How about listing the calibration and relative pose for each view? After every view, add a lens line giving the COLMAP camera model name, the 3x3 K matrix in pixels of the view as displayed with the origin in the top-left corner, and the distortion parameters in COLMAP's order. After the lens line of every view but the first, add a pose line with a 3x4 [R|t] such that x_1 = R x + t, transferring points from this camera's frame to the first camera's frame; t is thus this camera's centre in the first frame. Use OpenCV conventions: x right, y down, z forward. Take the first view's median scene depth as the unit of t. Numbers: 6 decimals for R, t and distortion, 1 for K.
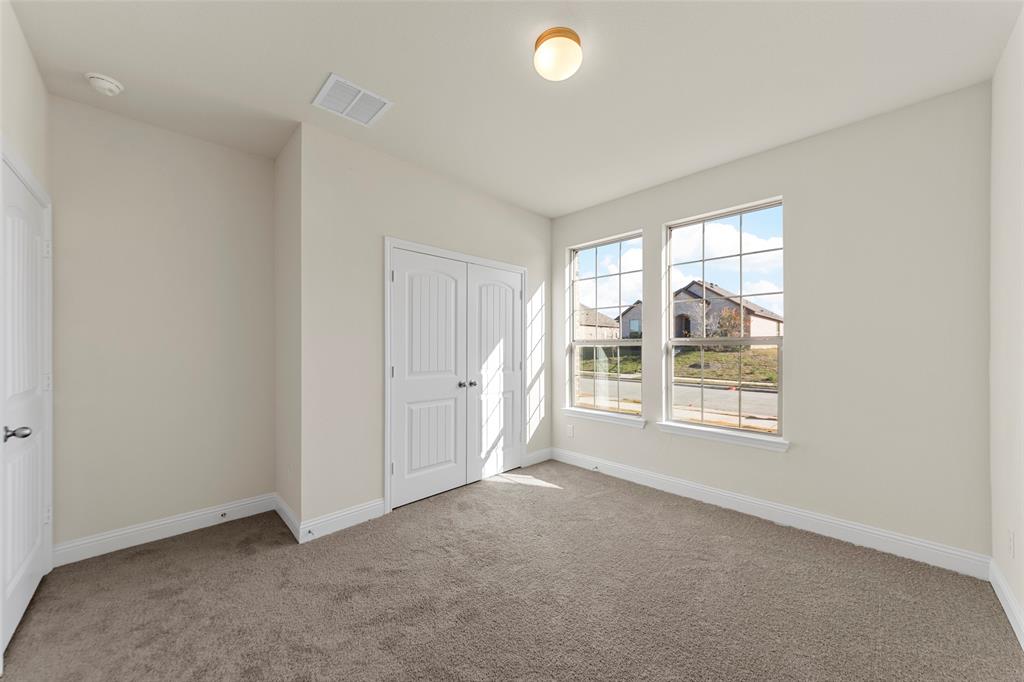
lens RADIAL K [[357.9, 0, 516.9], [0, 357.9, 344.0], [0, 0, 1]] dist [-0.011287, 0.000202]
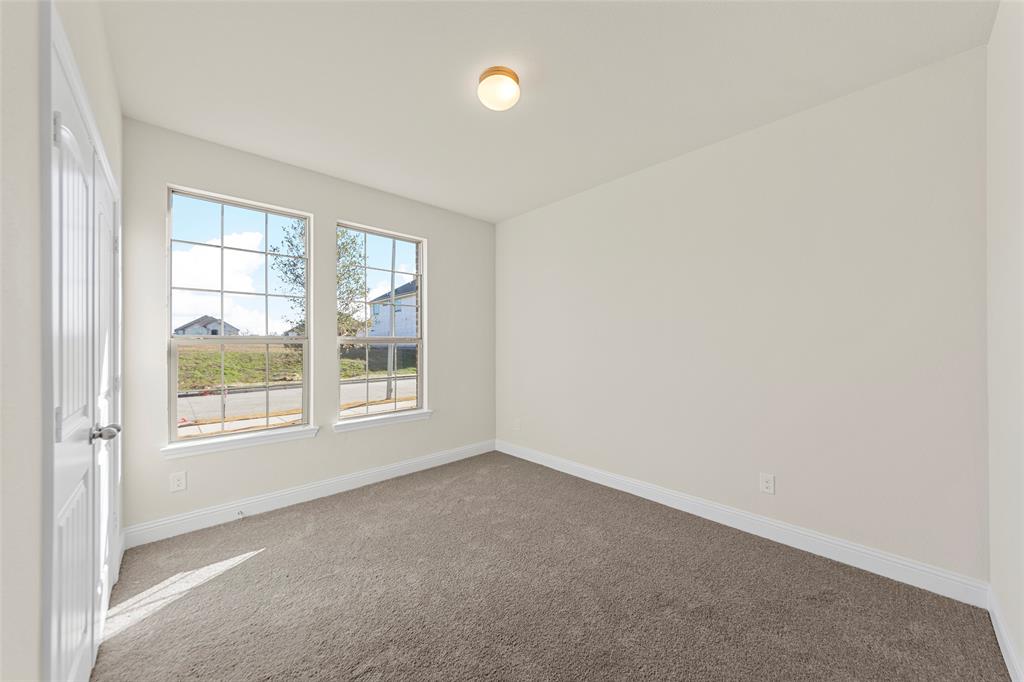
lens RADIAL K [[339.8, 0, 510.6], [0, 339.8, 343.8], [0, 0, 1]] dist [-0.001109, -0.004992]
pose [[0.058470, 0.003919, 0.998281, -0.469545], [-0.003925, 0.999985, -0.003696, 0.004172], [-0.998281, -0.003702, 0.058485, 0.453464]]
